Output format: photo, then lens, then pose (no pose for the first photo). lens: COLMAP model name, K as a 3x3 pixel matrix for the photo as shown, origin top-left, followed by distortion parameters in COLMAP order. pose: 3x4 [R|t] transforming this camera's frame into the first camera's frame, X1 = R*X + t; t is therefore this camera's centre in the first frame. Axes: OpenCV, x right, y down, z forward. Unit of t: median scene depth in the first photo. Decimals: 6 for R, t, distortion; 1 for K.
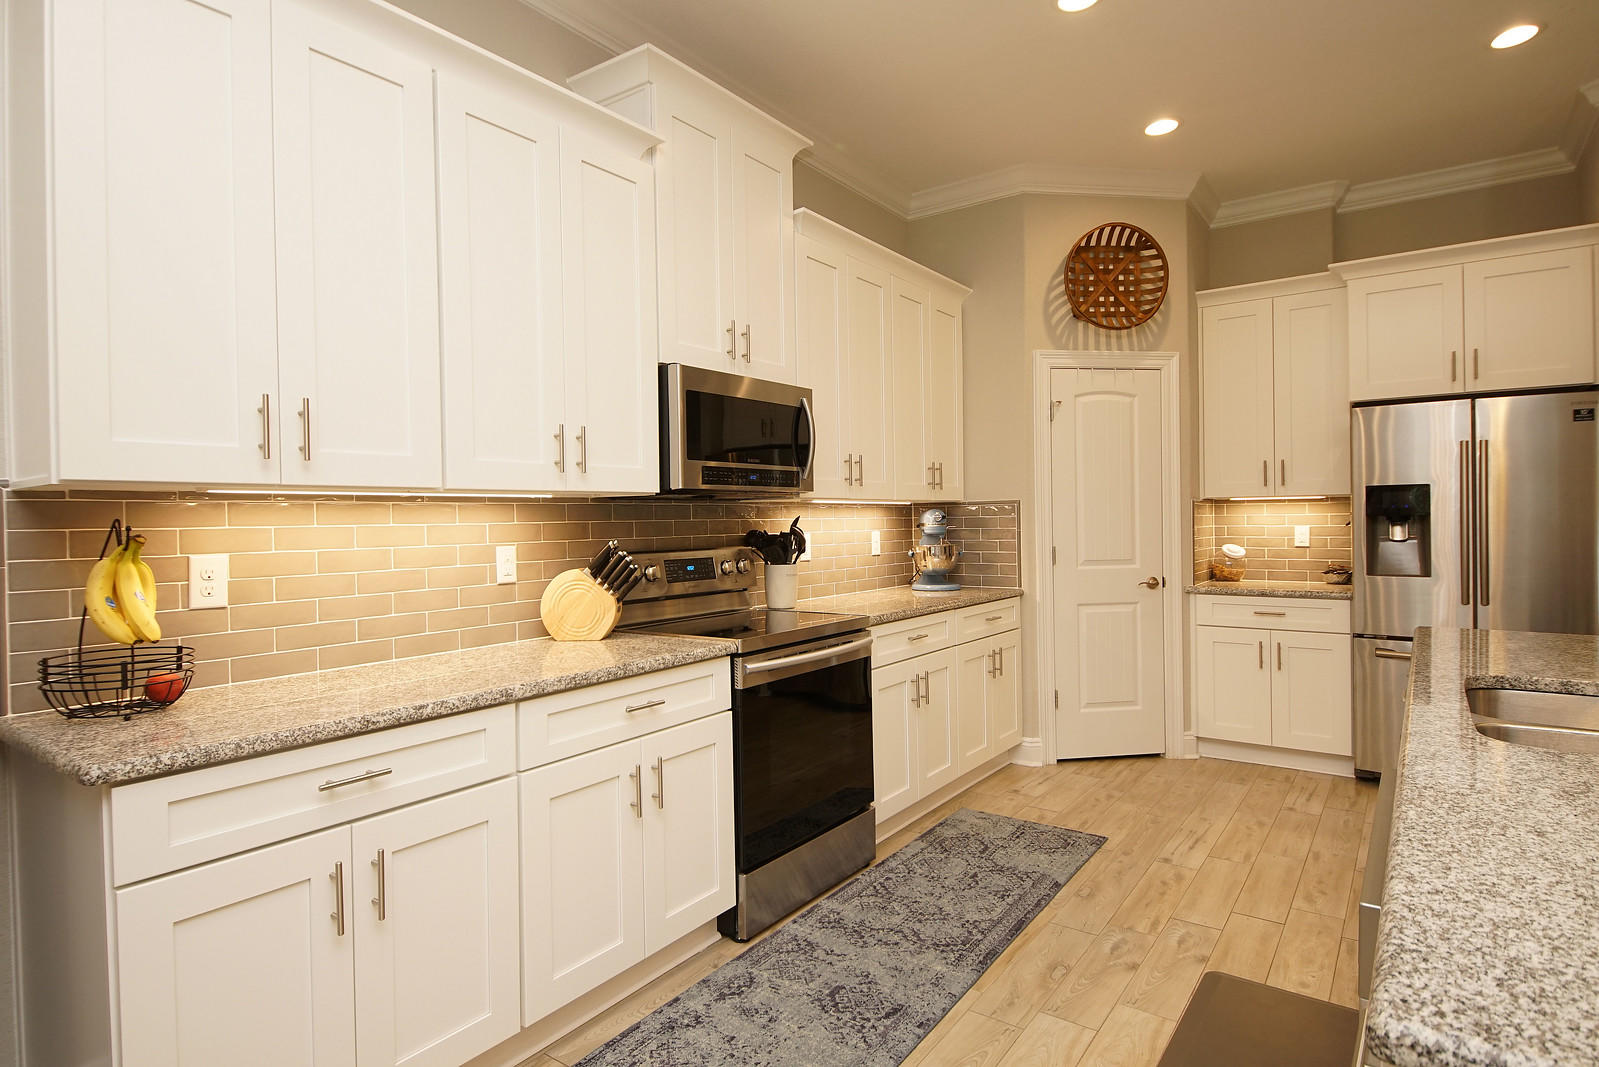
lens RADIAL K [[855.4, 0, 778.7], [0, 855.4, 528.0], [0, 0, 1]] dist [0.024398, -0.022315]
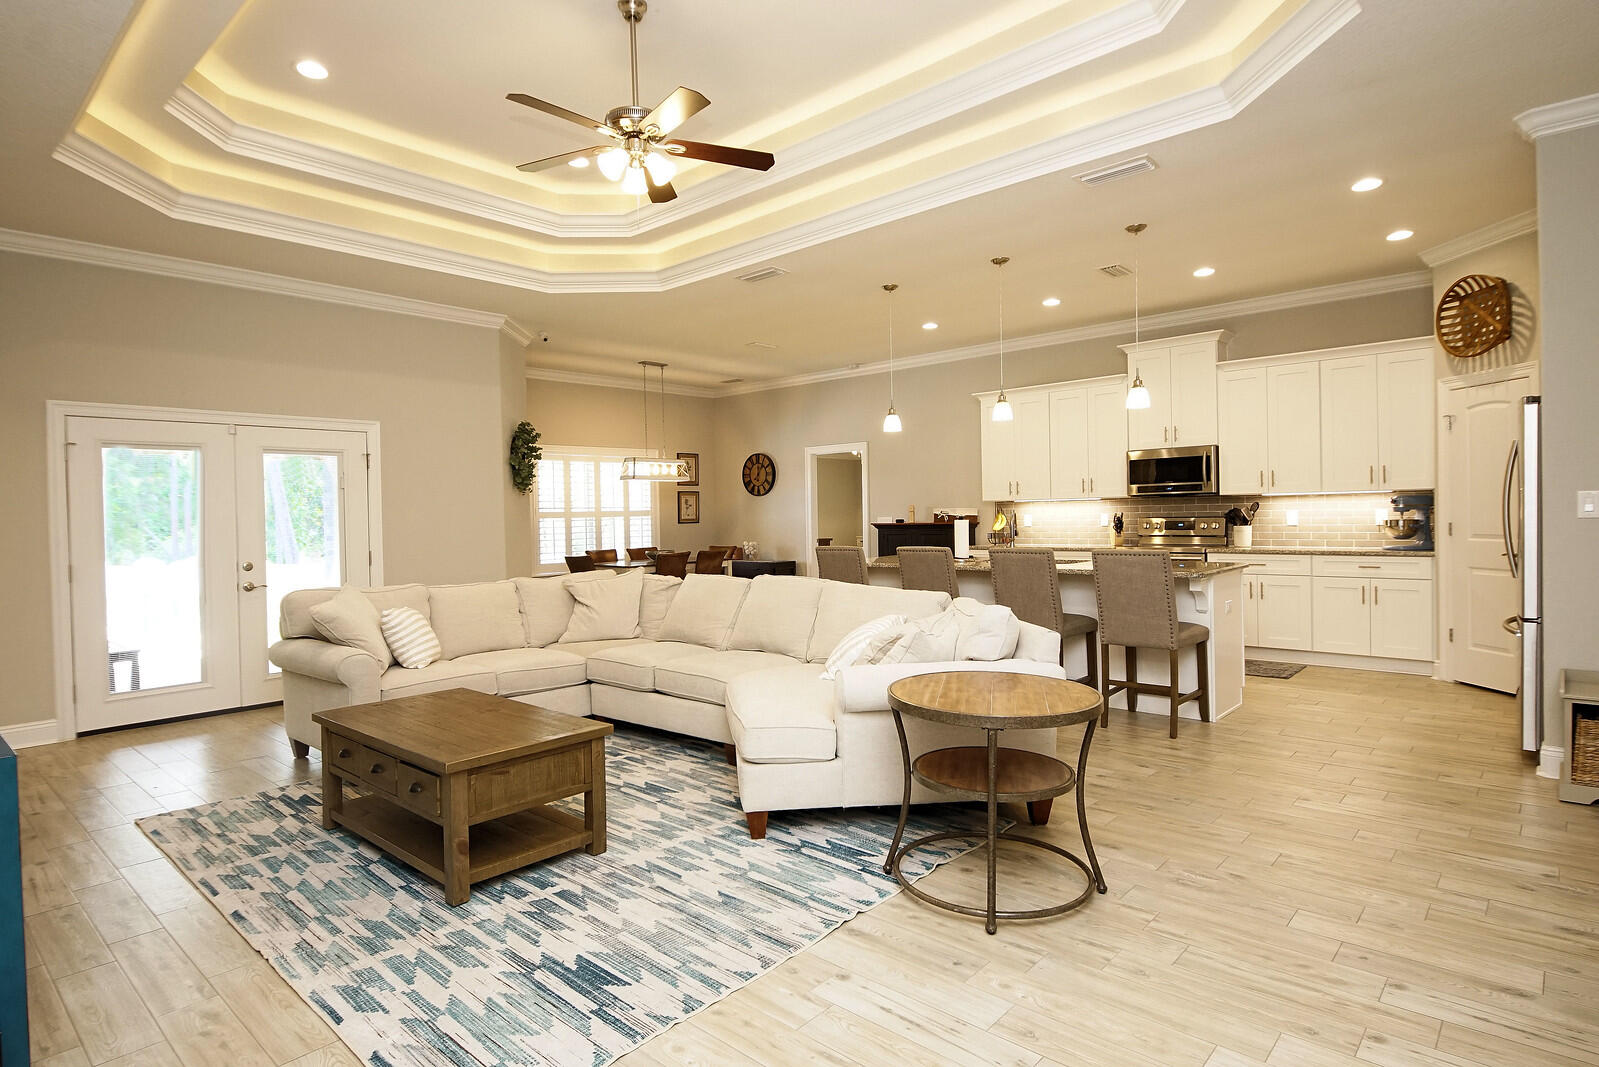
lens RADIAL K [[855.4, 0, 791.1], [0, 855.4, 524.6], [0, 0, 1]] dist [0.024398, -0.022315]
pose [[-0.096585, 0.025197, -0.995006, 2.484222], [0.008438, 0.999664, 0.024496, -0.023417], [0.995289, -0.006030, -0.096765, 0.134998]]
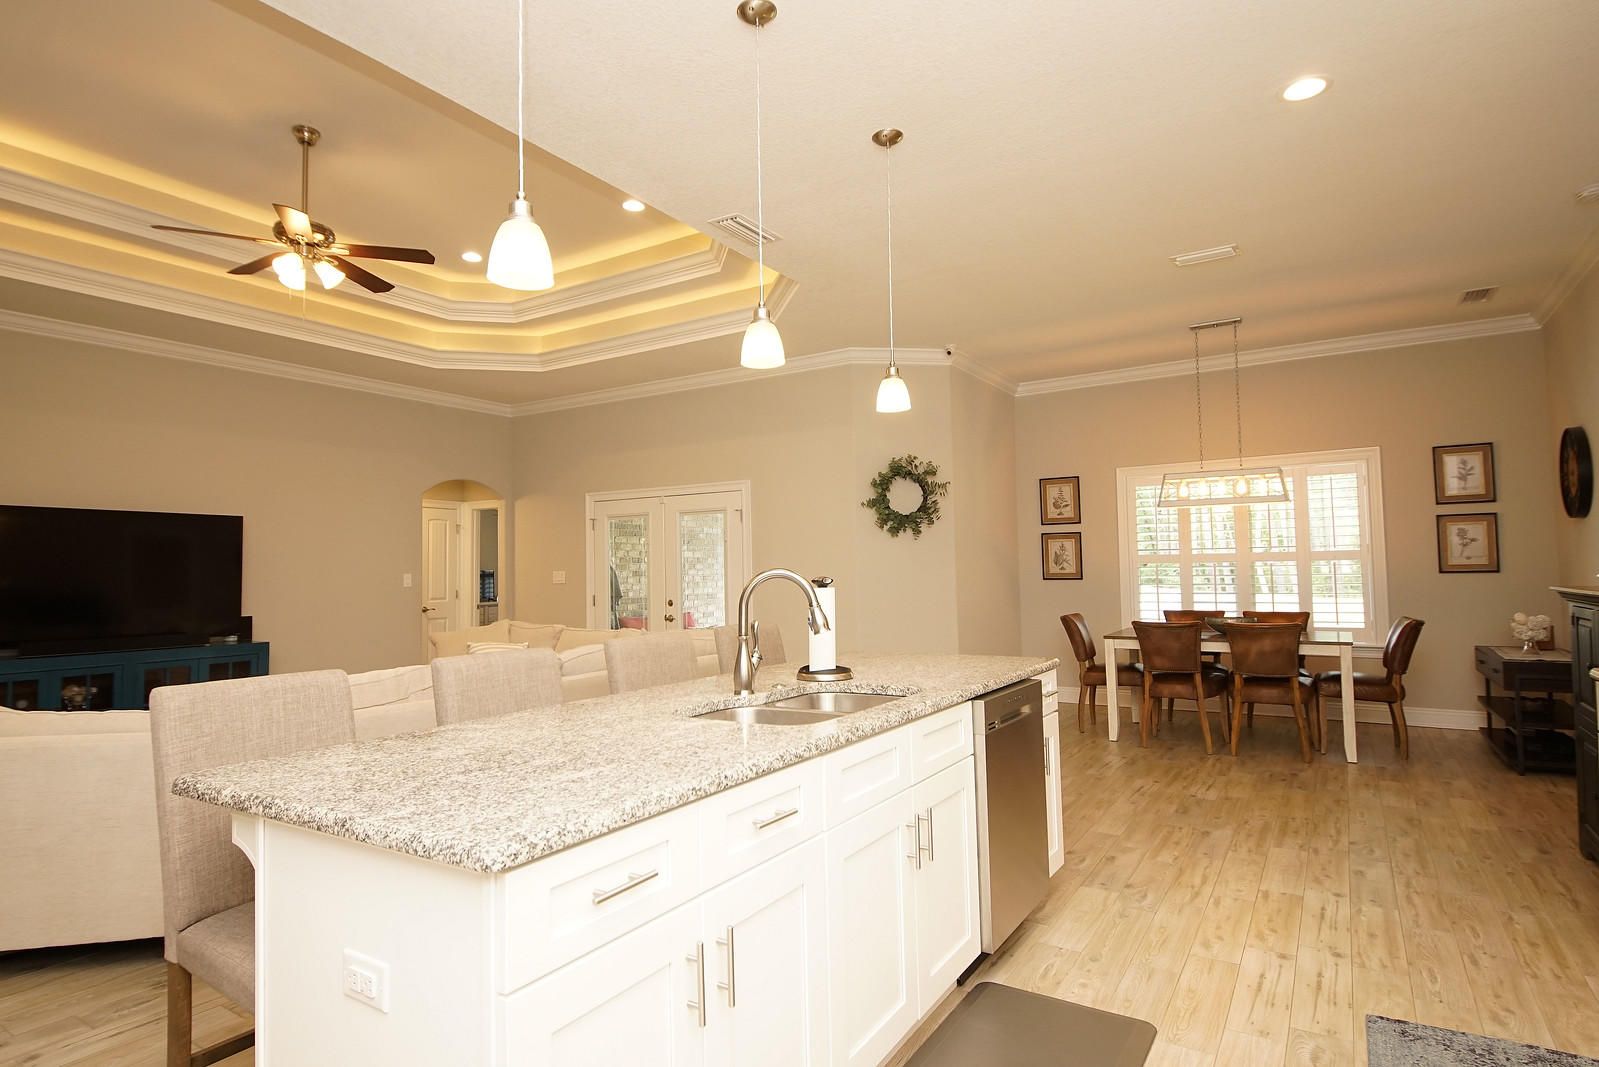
lens RADIAL K [[855.4, 0, 786.5], [0, 855.4, 520.5], [0, 0, 1]] dist [0.024398, -0.022315]
pose [[-0.997078, 0.020651, -0.073542, 0.562089], [0.023974, 0.998717, -0.044599, -0.013832], [0.072527, -0.046232, -0.996294, 1.255568]]
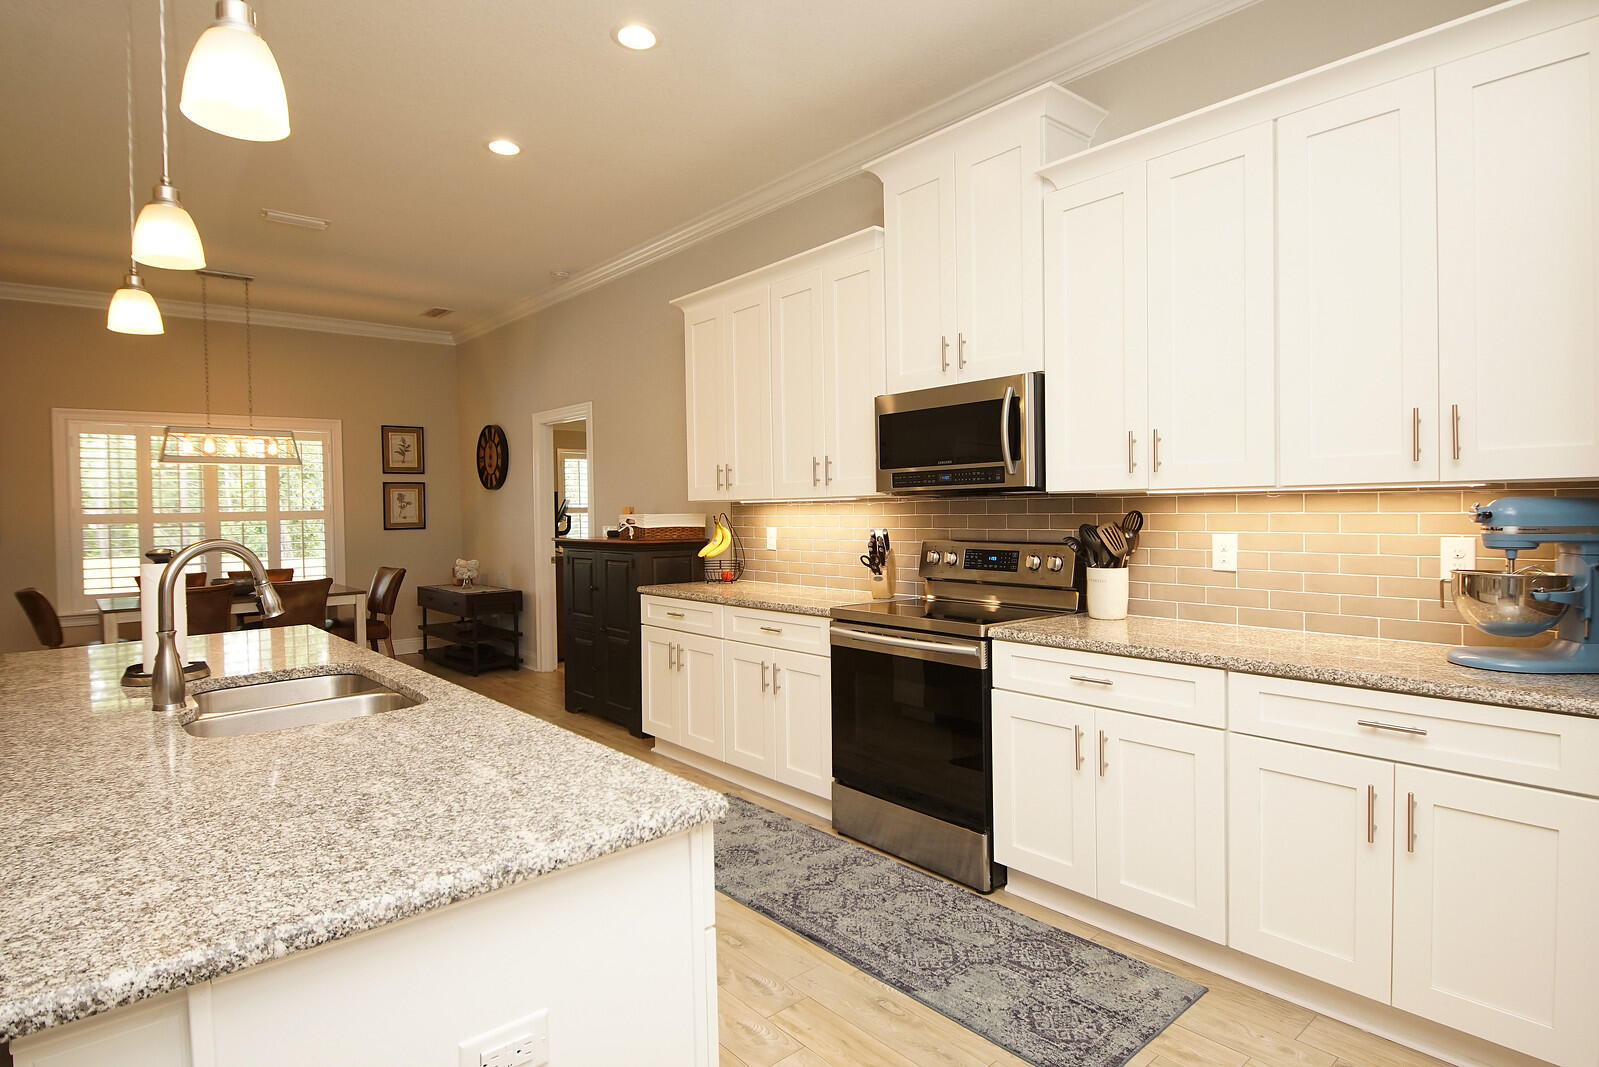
lens RADIAL K [[855.4, 0, 796.3], [0, 855.4, 528.5], [0, 0, 1]] dist [0.024398, -0.022315]
pose [[-0.213208, 0.038314, -0.976255, 1.036822], [0.005328, 0.999261, 0.038054, -0.035847], [0.976992, 0.002911, -0.213254, 1.004626]]
